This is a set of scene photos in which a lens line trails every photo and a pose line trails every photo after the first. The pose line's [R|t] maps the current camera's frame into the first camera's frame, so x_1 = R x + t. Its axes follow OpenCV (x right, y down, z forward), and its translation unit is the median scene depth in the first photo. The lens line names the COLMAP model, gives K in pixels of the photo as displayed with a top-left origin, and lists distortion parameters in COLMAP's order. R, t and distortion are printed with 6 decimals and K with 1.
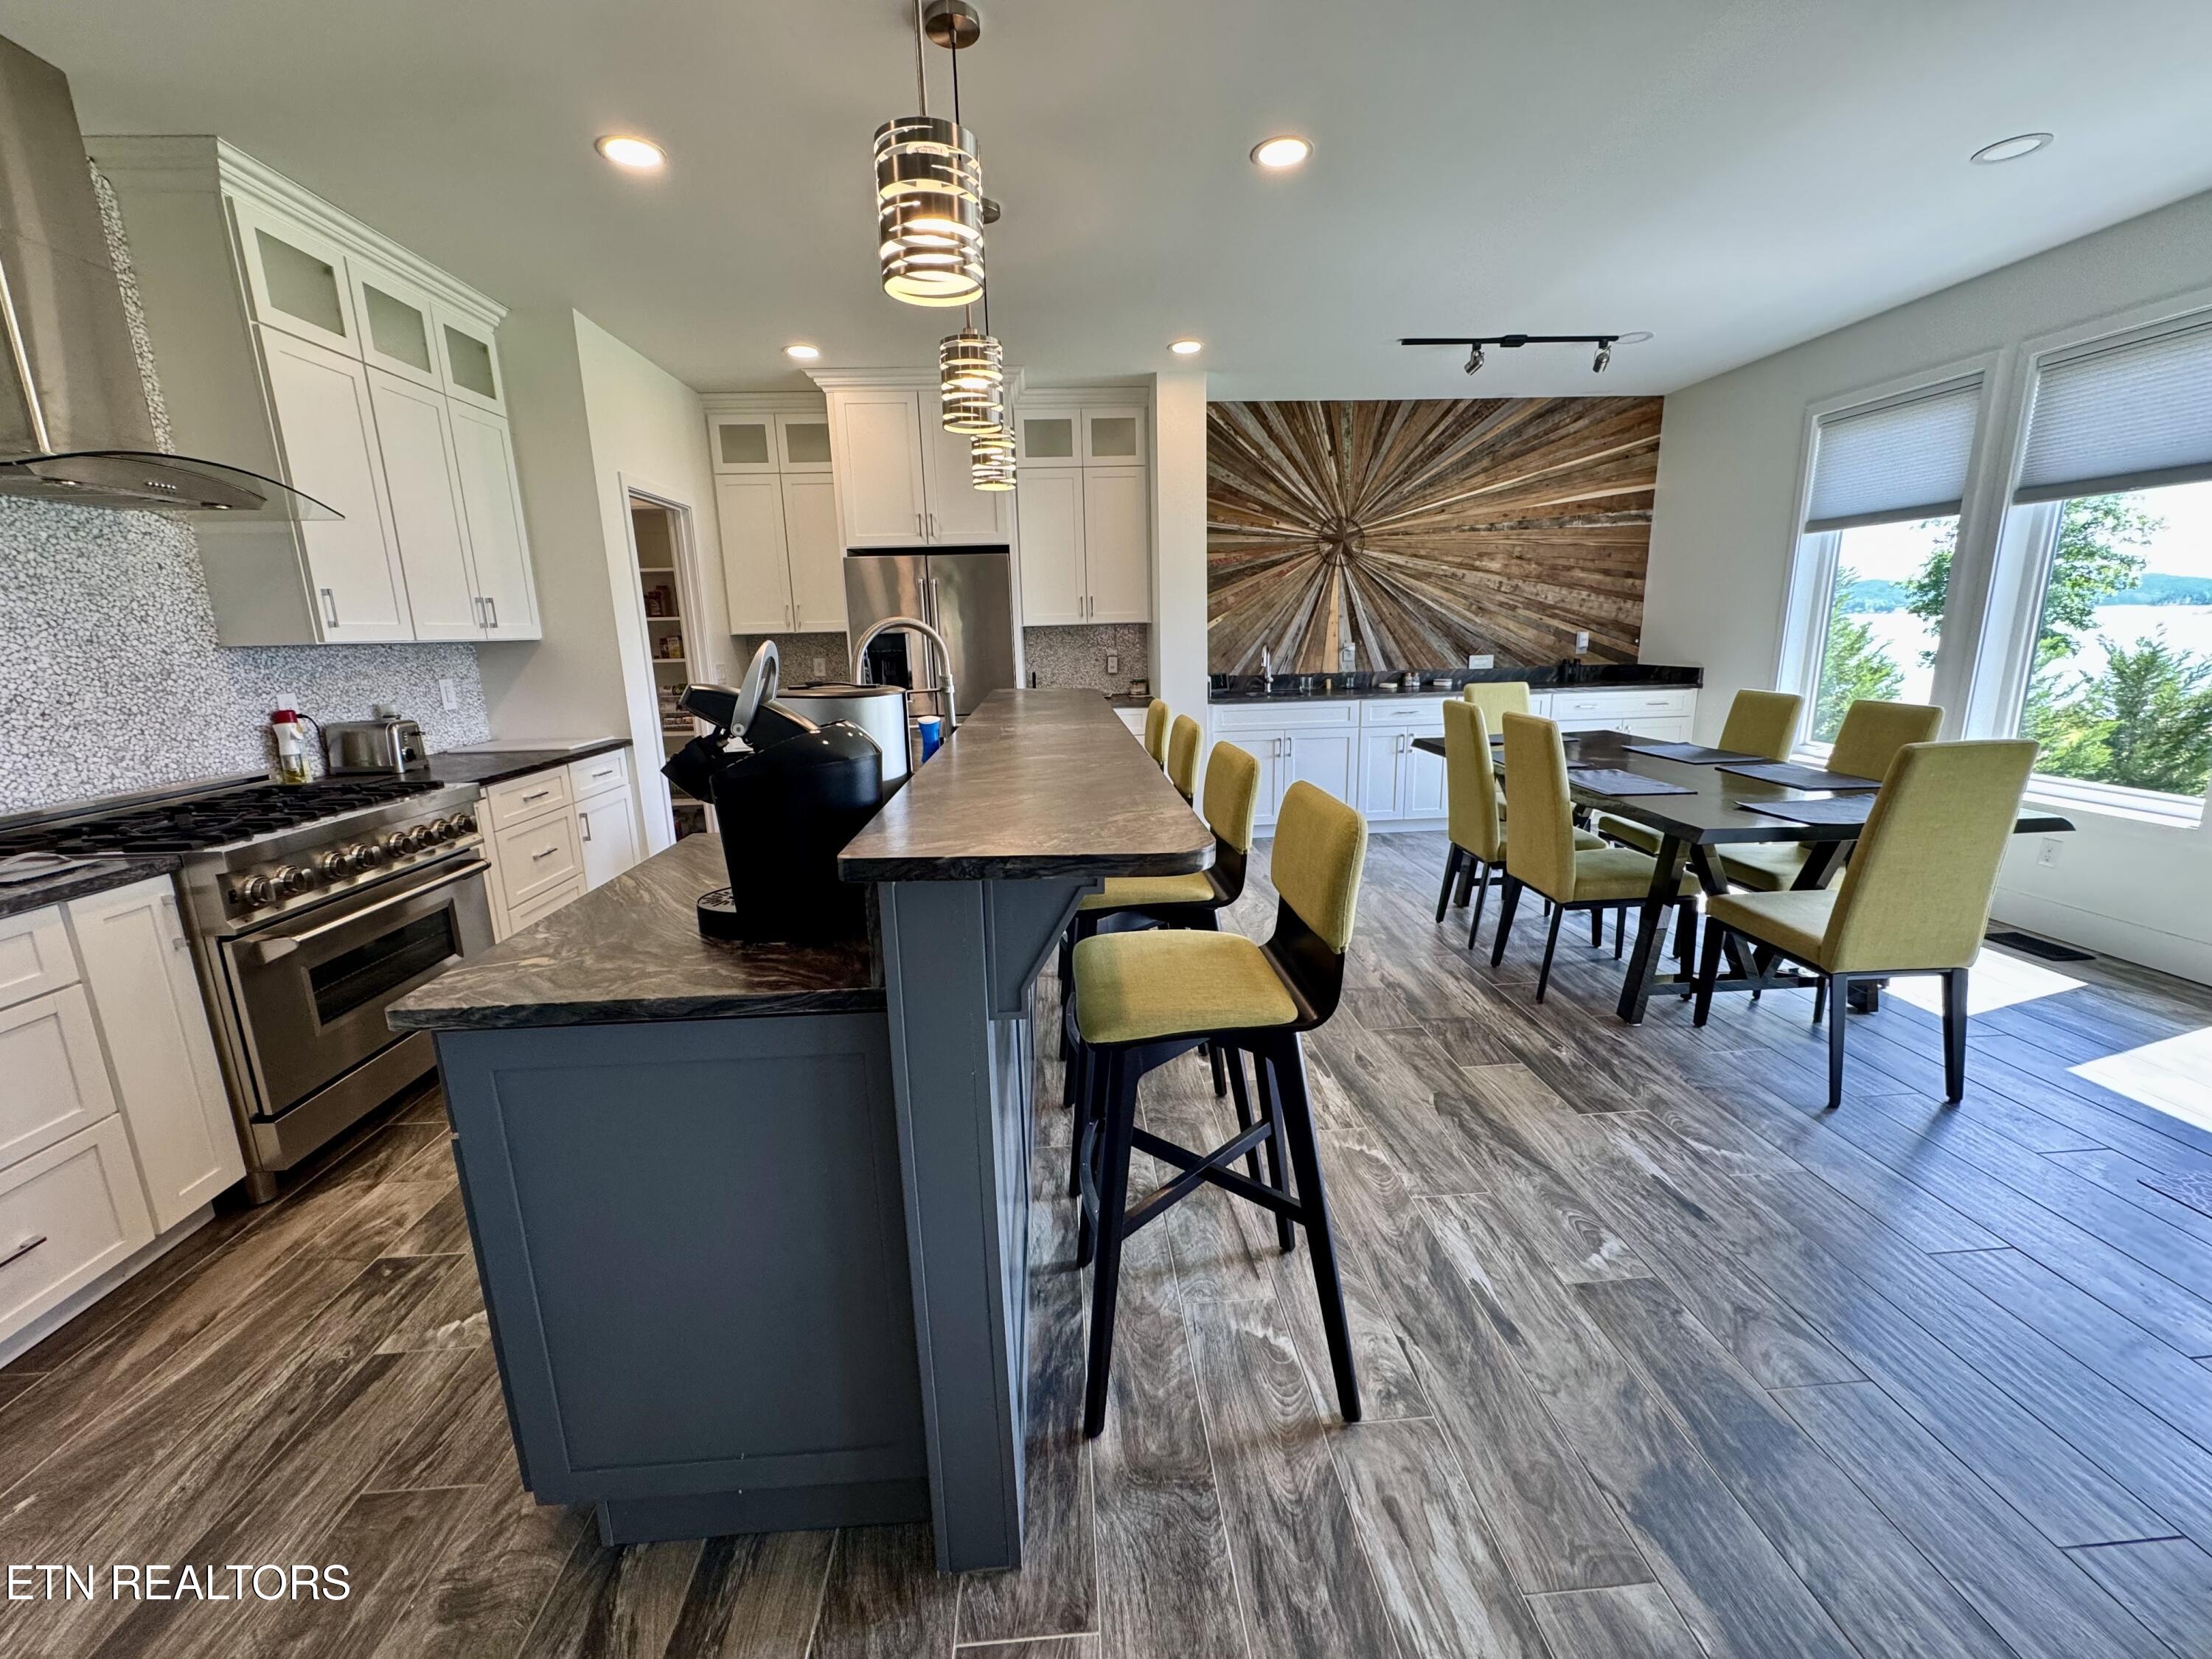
lens RADIAL K [[905.6, 0, 1106.0], [0, 905.6, 829.5], [0, 0, 1]] dist [0.000497, -0.000099]
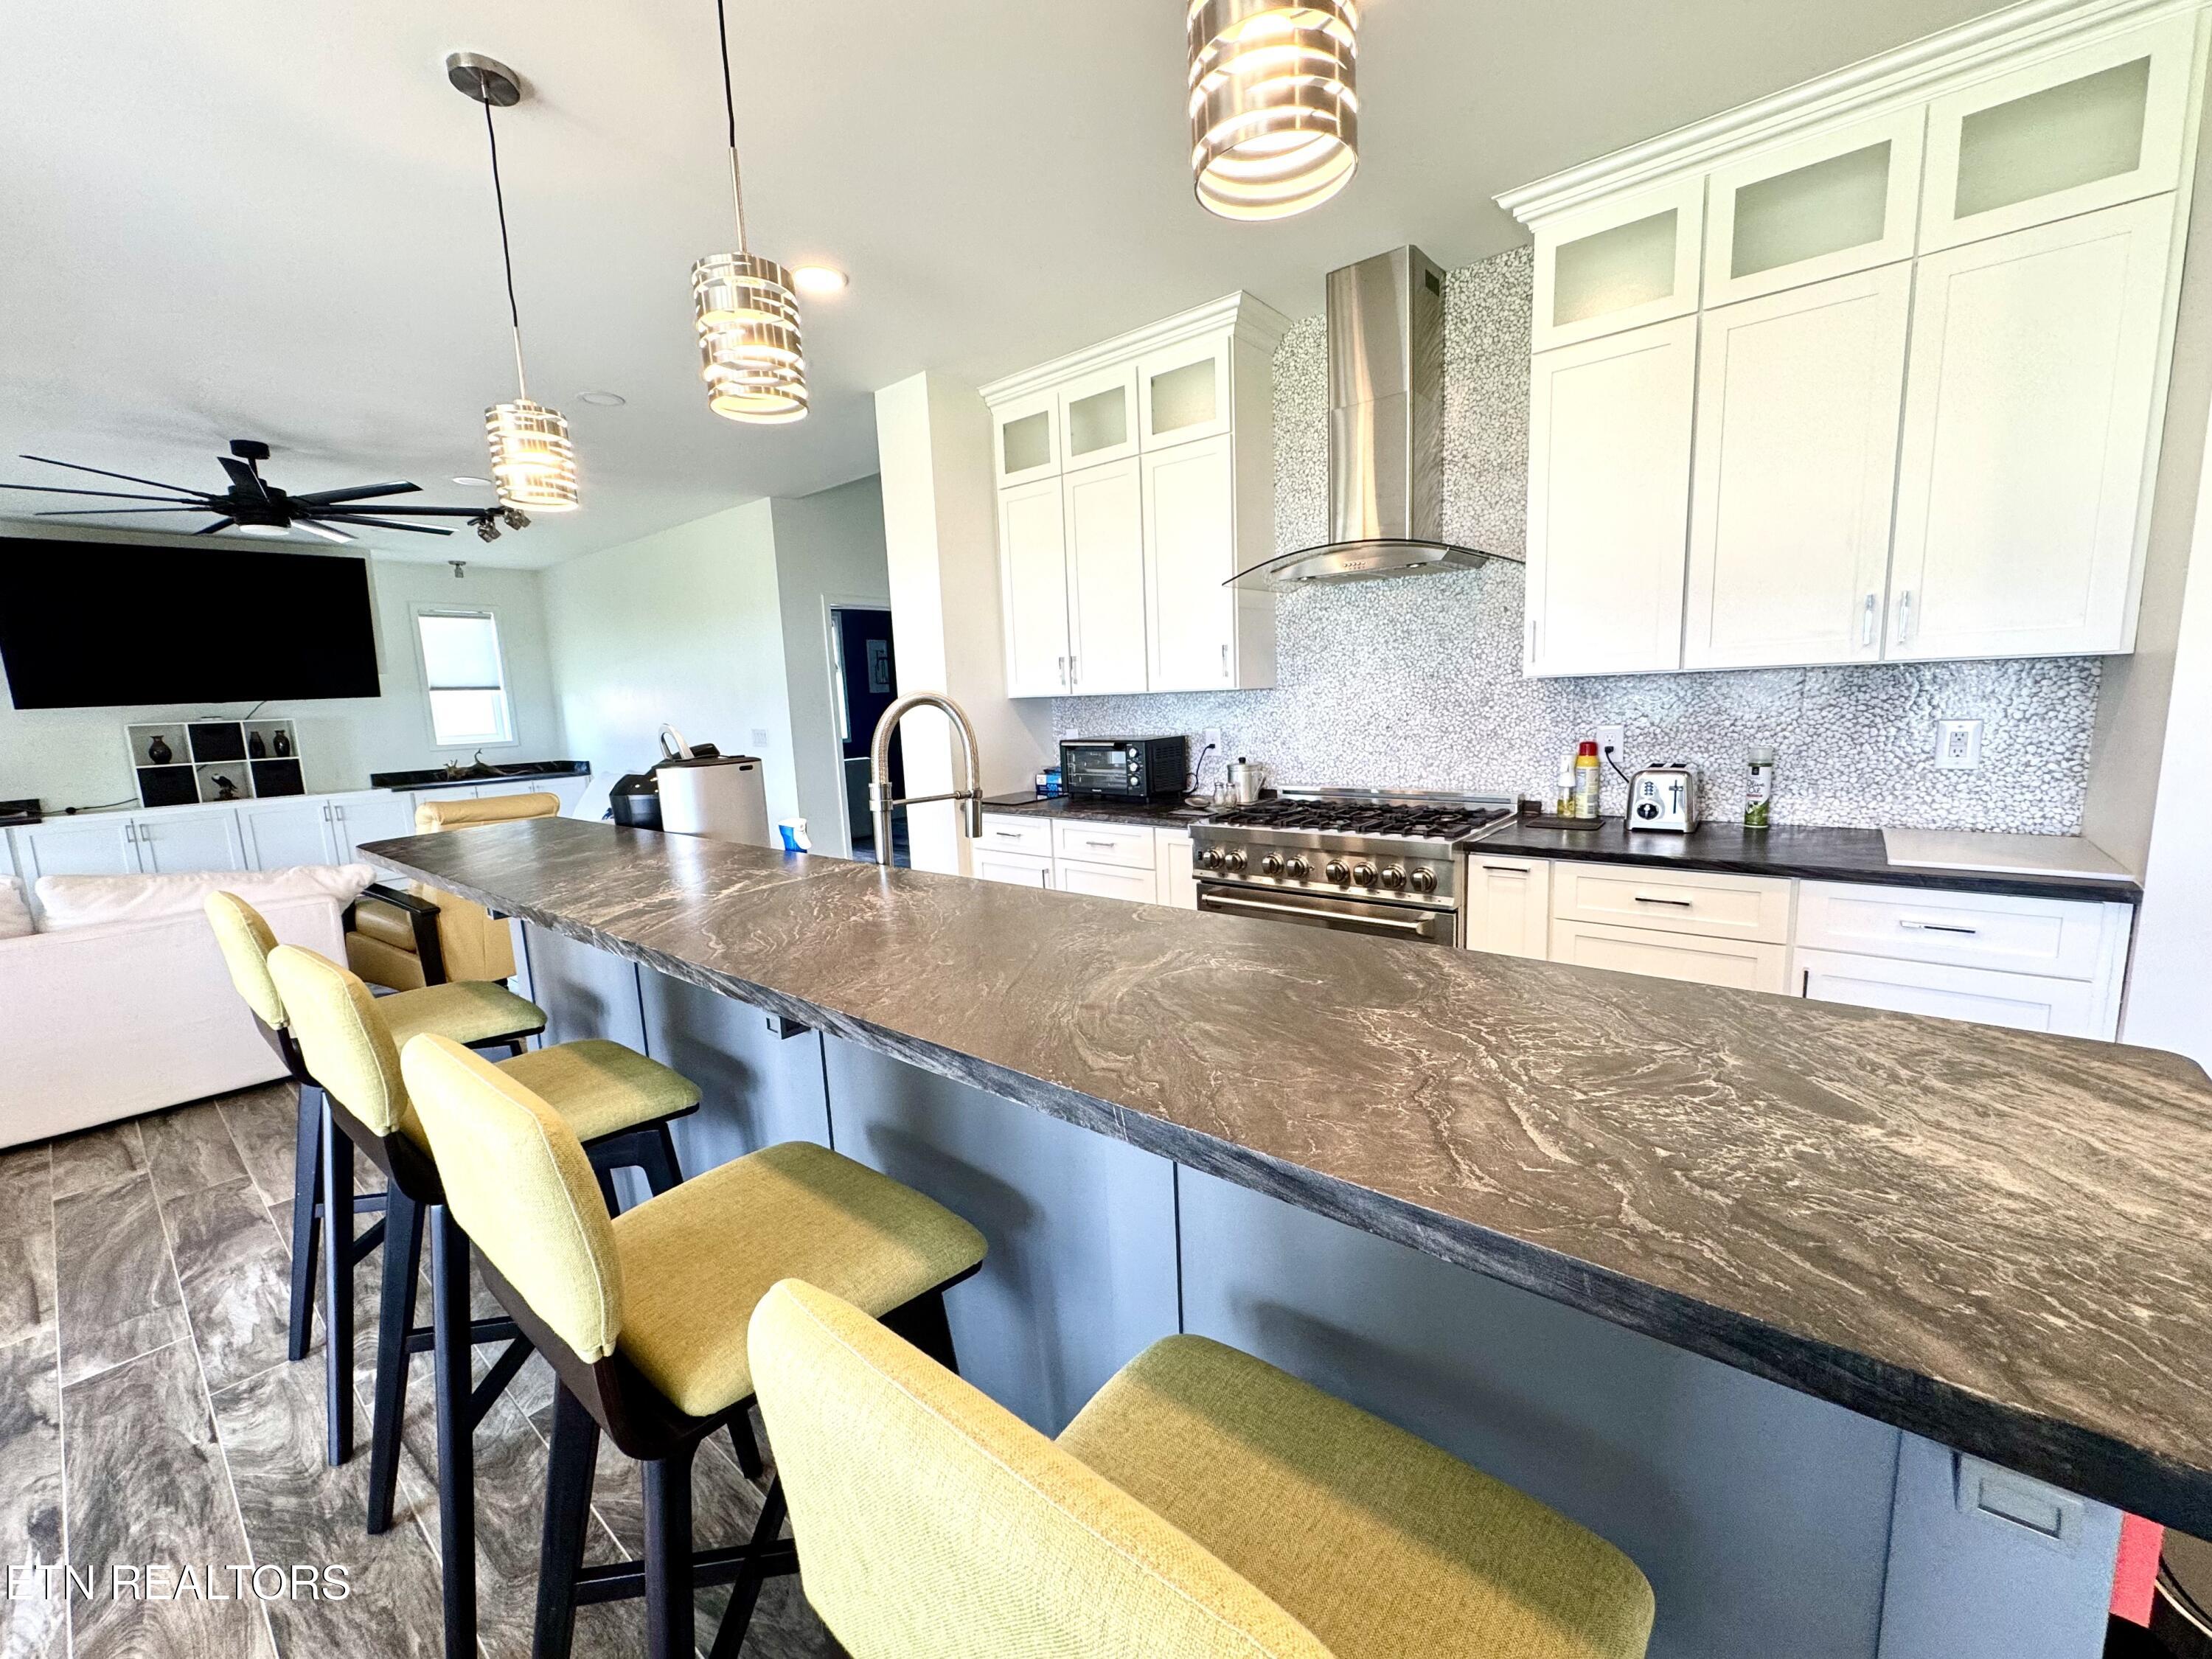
lens RADIAL K [[905.6, 0, 1106.0], [0, 905.6, 829.5], [0, 0, 1]] dist [0.000497, -0.000099]
pose [[-0.693973, 0.151644, -0.703850, 0.184669], [-0.102772, 0.946696, 0.305294, -0.360037], [0.712628, 0.284202, -0.641397, 1.616628]]
